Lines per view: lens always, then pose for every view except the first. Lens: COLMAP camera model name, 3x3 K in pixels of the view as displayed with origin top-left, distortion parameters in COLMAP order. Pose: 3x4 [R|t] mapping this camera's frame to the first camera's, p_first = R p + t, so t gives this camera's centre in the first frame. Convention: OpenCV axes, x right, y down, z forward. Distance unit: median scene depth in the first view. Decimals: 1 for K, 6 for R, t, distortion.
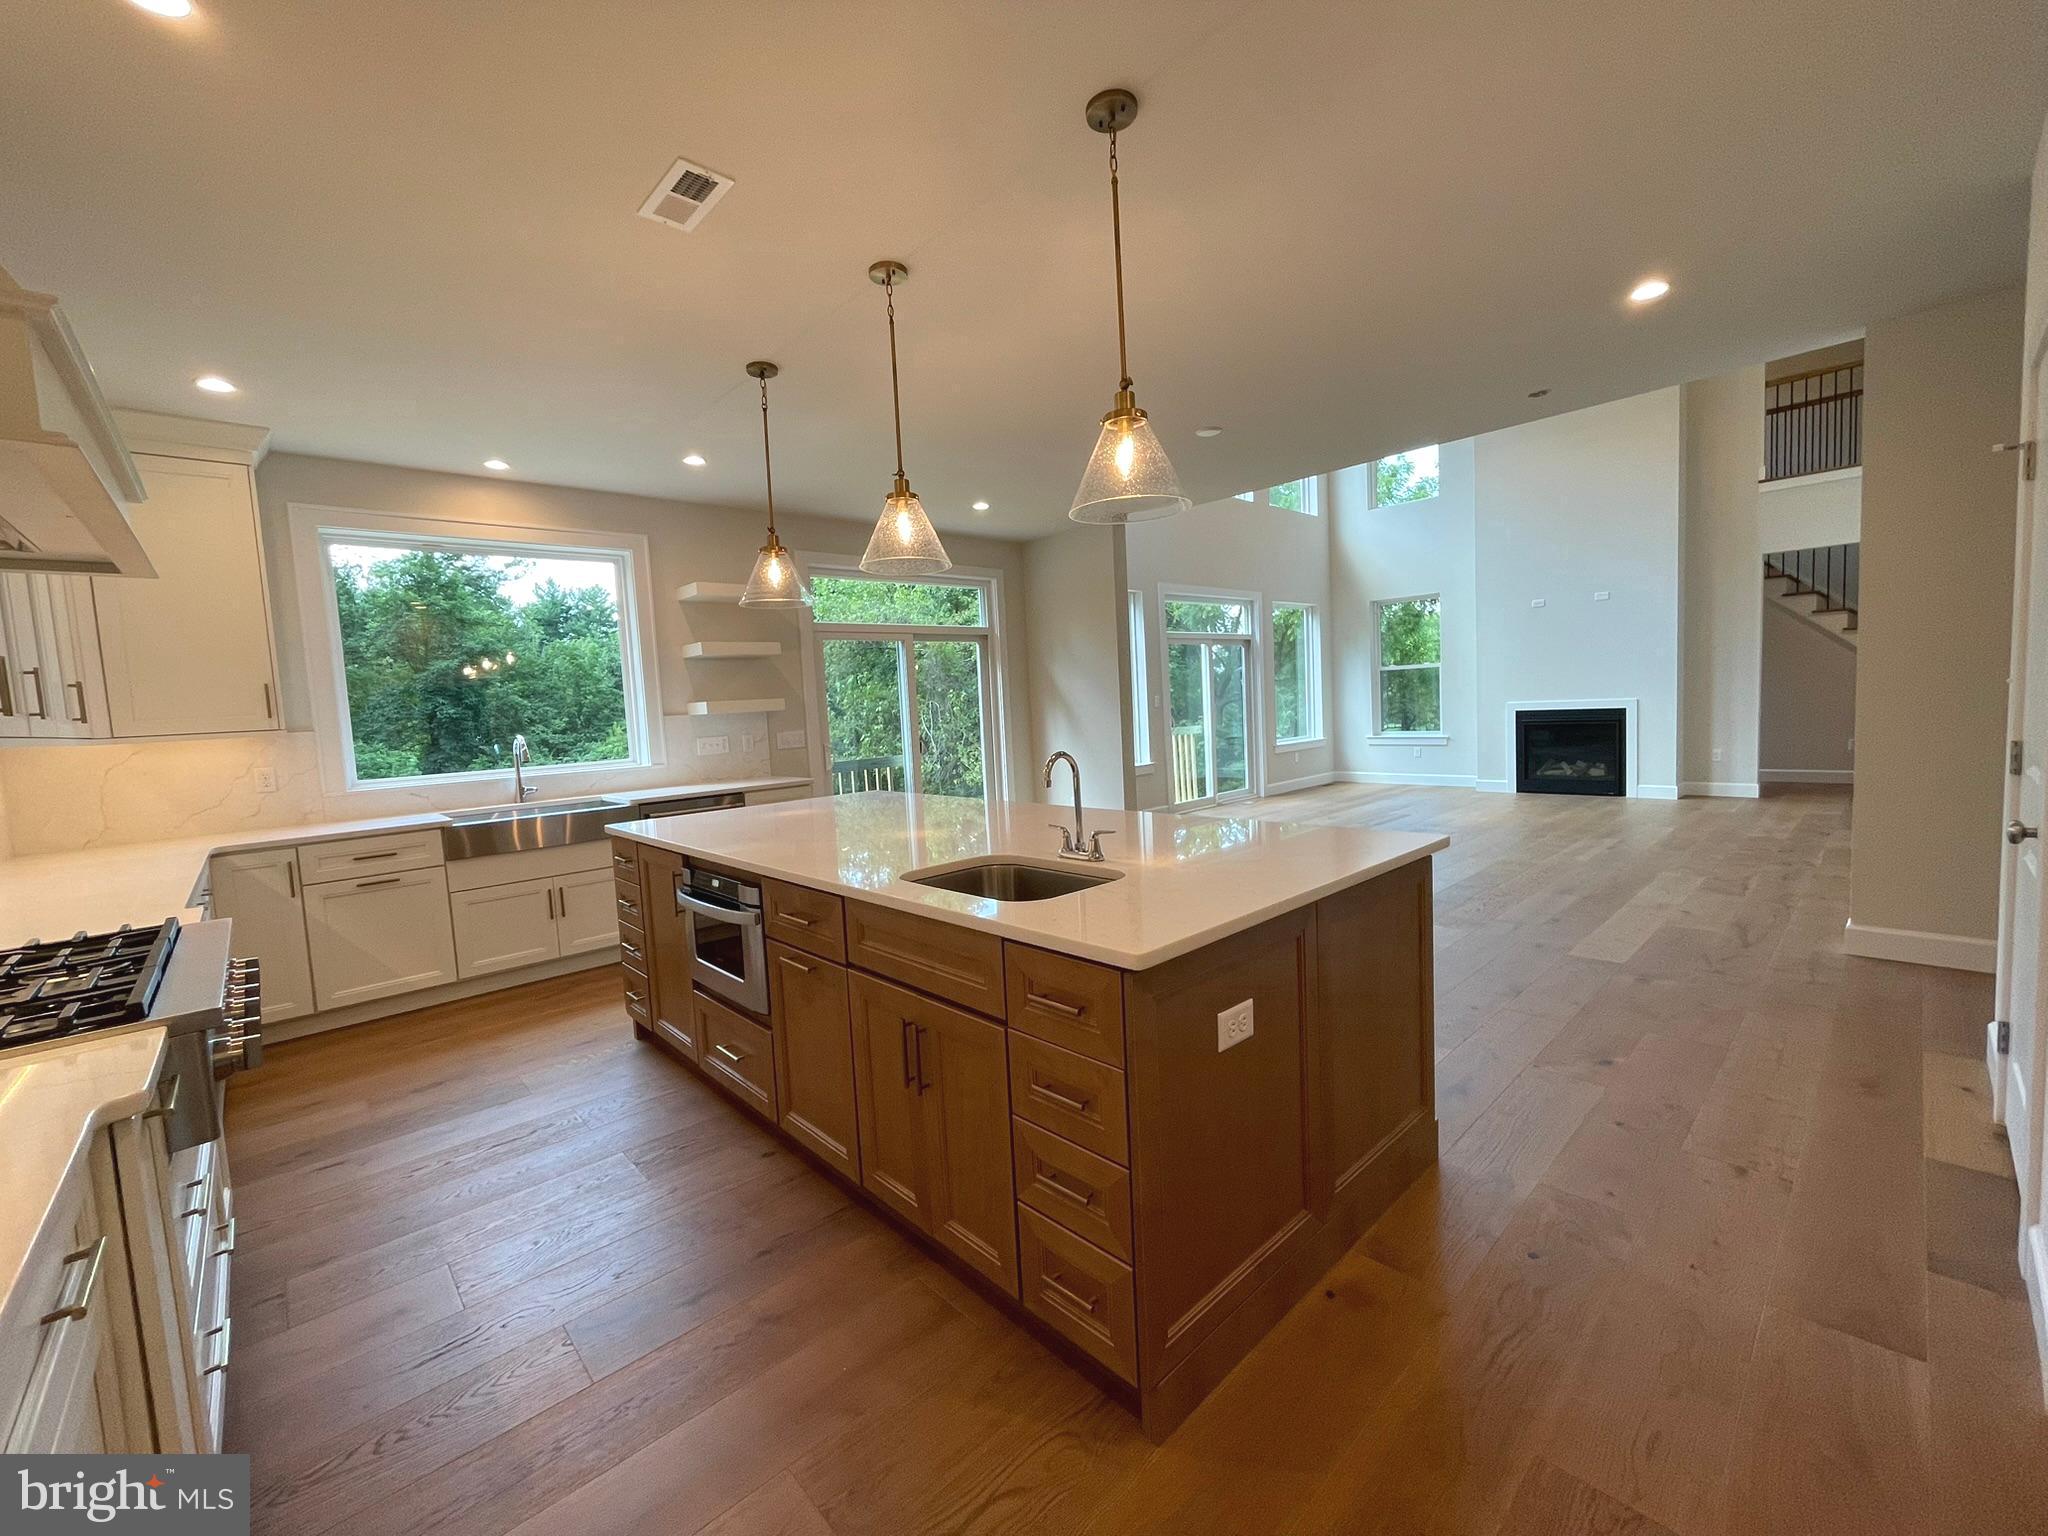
lens RADIAL K [[826.6, 0, 1024.0], [0, 826.6, 768.0], [0, 0, 1]] dist [0.000437, 0.000011]
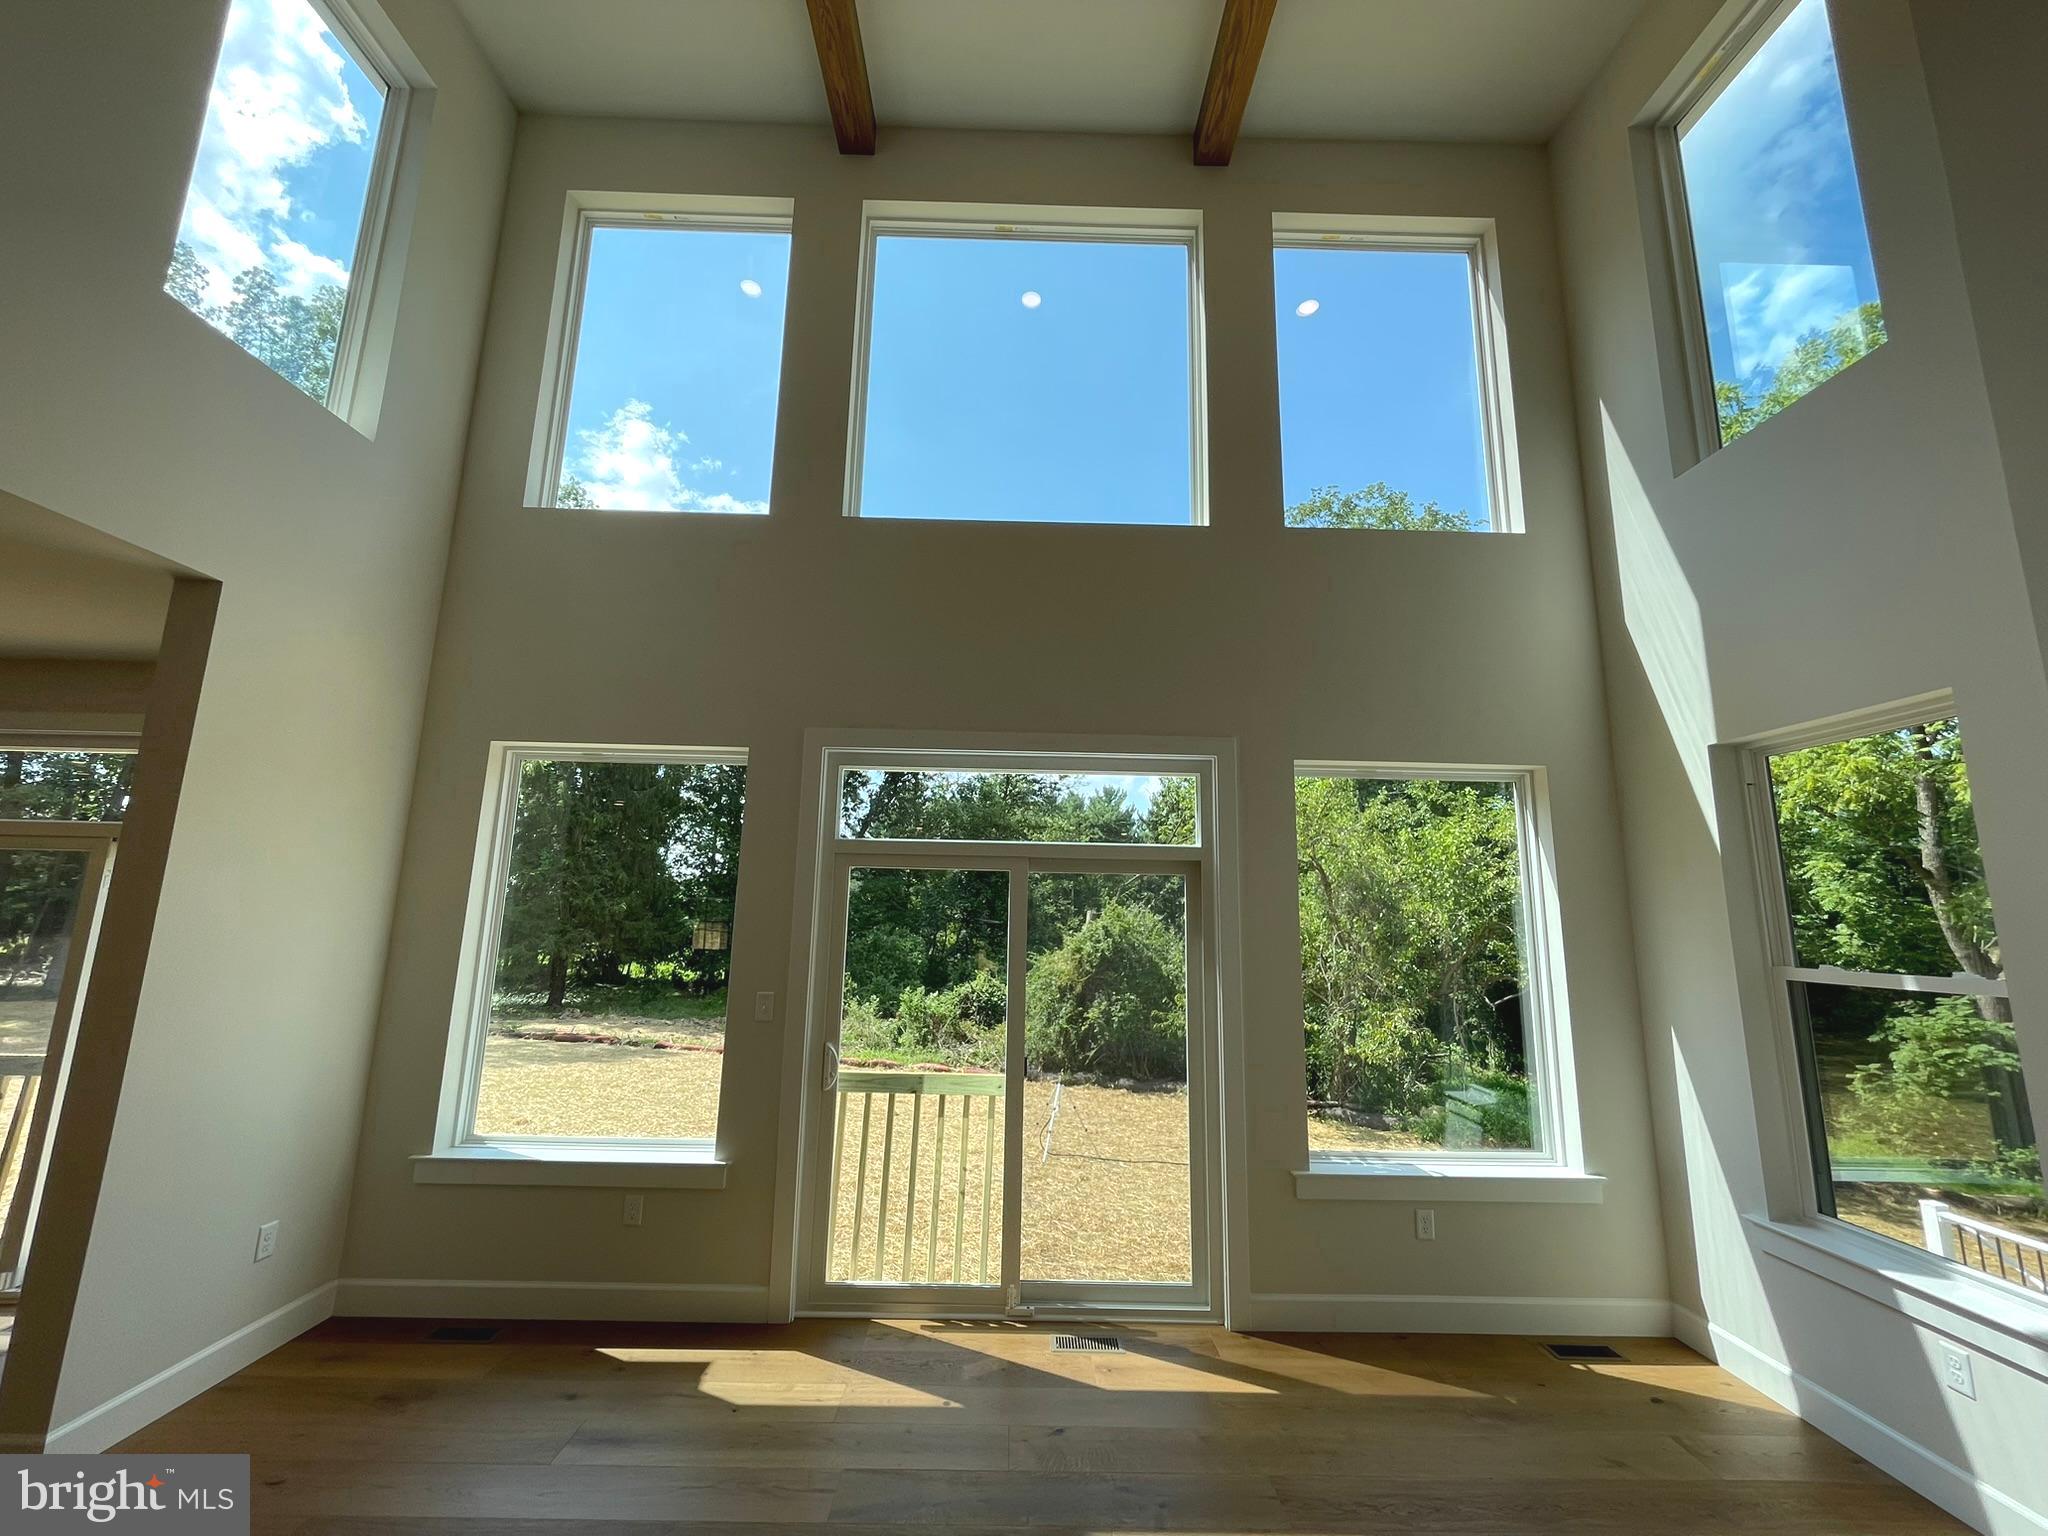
lens RADIAL K [[826.6, 0, 1024.0], [0, 826.6, 768.0], [0, 0, 1]] dist [0.000437, 0.000011]
pose [[0.737432, -0.050255, -0.673549, 0.430477], [-0.115261, 0.973237, -0.198809, -0.101912], [0.665514, 0.224242, 0.711904, 0.608609]]
